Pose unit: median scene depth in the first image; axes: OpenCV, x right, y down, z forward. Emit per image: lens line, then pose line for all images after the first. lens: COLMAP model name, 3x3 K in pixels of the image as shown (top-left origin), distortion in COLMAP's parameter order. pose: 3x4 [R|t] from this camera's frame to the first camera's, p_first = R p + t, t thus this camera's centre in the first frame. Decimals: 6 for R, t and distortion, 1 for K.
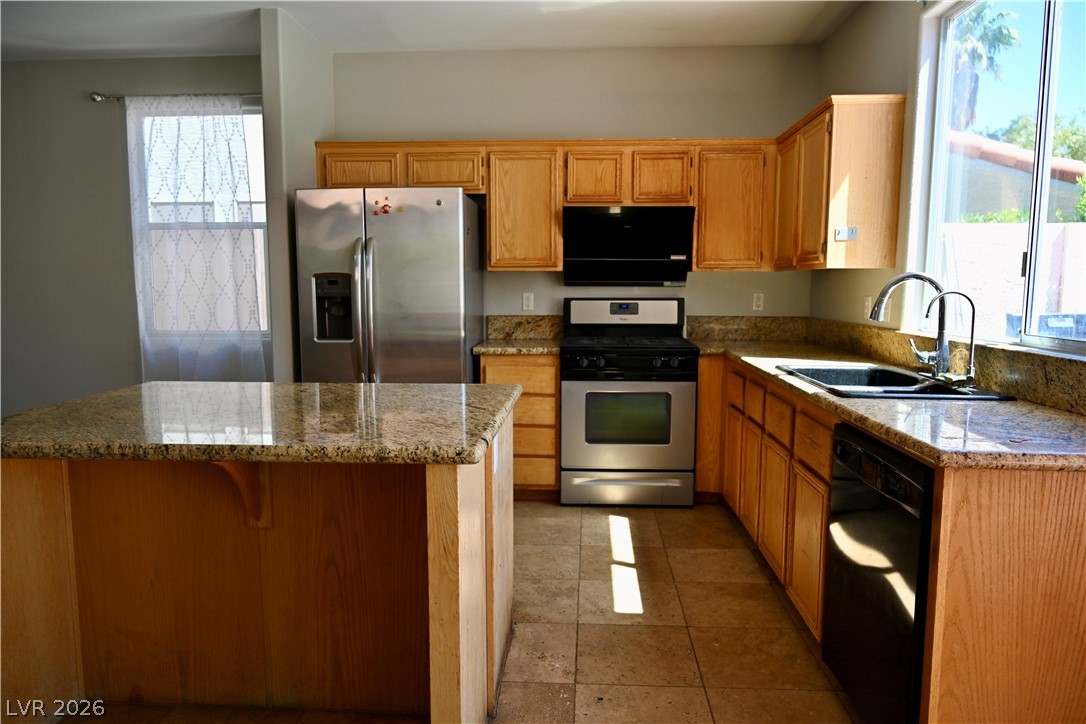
lens RADIAL K [[726.8, 0, 545.2], [0, 726.8, 362.1], [0, 0, 1]] dist [-0.005666, 0.001027]
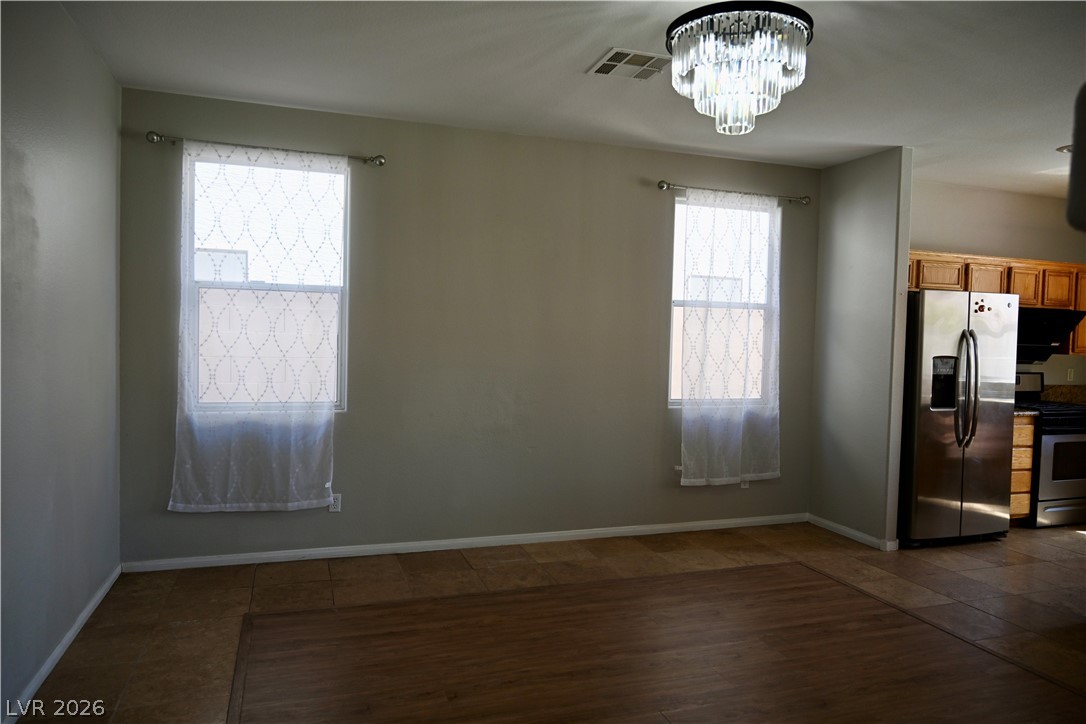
lens RADIAL K [[726.8, 0, 544.3], [0, 726.8, 369.7], [0, 0, 1]] dist [-0.005666, 0.001027]
pose [[0.922485, 0.006666, 0.385976, -1.382954], [0.023632, 0.997000, -0.073700, -0.017282], [-0.385309, 0.077108, 0.919560, 0.106206]]
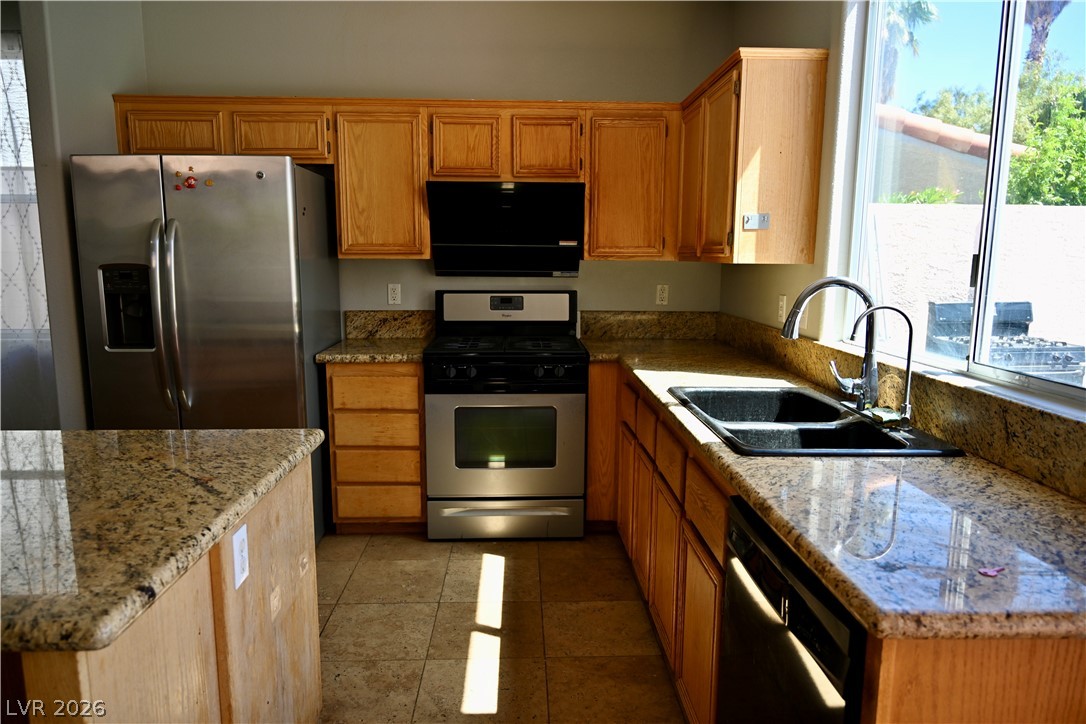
lens RADIAL K [[726.8, 0, 544.2], [0, 726.8, 365.5], [0, 0, 1]] dist [-0.005666, 0.001027]
pose [[0.995685, -0.009950, 0.092263, 0.082912], [0.005791, 0.998960, 0.045230, -0.044228], [-0.092617, -0.044501, 0.994707, 0.168277]]
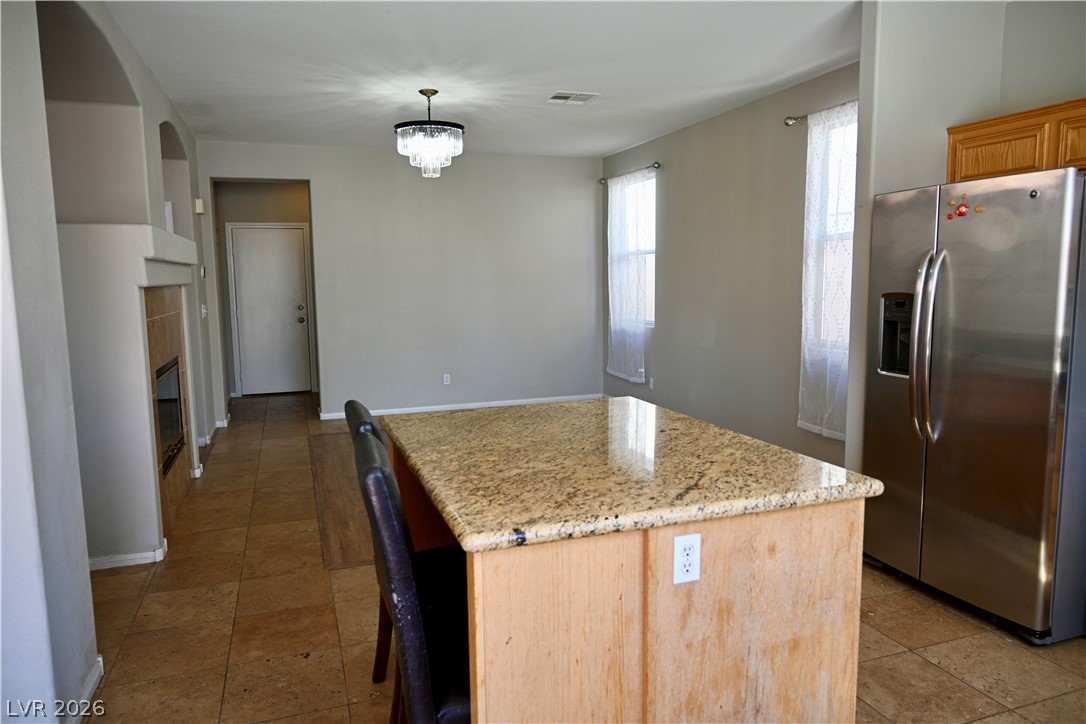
lens RADIAL K [[726.8, 0, 542.8], [0, 726.8, 363.6], [0, 0, 1]] dist [-0.005666, 0.001027]
pose [[0.388735, 0.105411, -0.915300, 0.304461], [-0.086197, 0.993237, 0.077779, -0.069998], [0.917309, 0.048660, 0.395192, 0.295918]]
